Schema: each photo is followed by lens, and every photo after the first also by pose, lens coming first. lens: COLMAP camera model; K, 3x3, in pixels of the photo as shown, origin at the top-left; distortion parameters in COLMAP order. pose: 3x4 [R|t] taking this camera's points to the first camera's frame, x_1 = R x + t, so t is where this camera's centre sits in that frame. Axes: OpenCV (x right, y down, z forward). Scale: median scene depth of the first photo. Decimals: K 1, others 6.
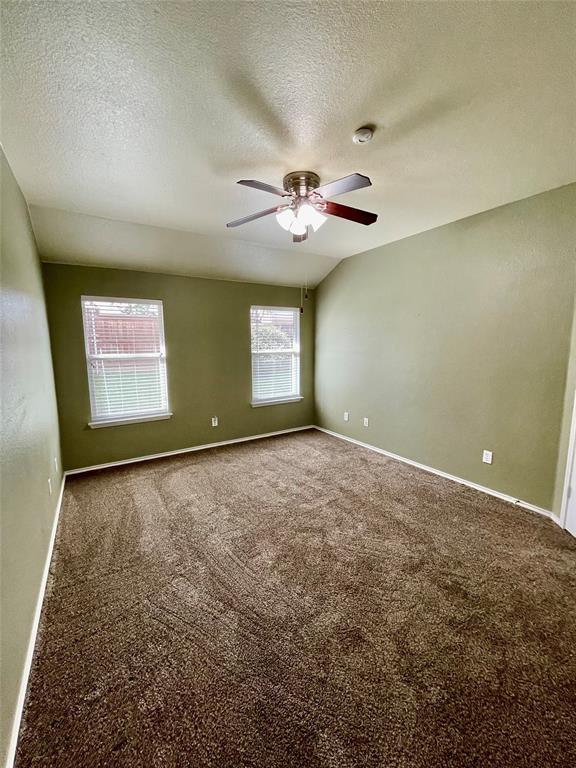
lens RADIAL K [[312.2, 0, 288.0], [0, 312.2, 384.0], [0, 0, 1]] dist [0.001309, -0.000440]
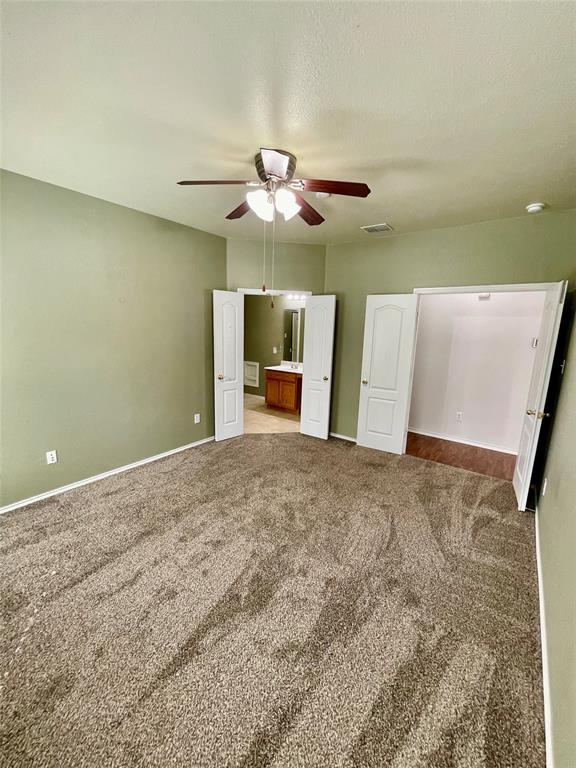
lens RADIAL K [[312.2, 0, 288.0], [0, 312.2, 384.0], [0, 0, 1]] dist [0.001309, -0.000440]
pose [[-0.340574, -0.166540, 0.925351, -0.597010], [0.125508, 0.967327, 0.220287, -0.127136], [-0.931803, 0.191163, -0.308545, 0.902810]]
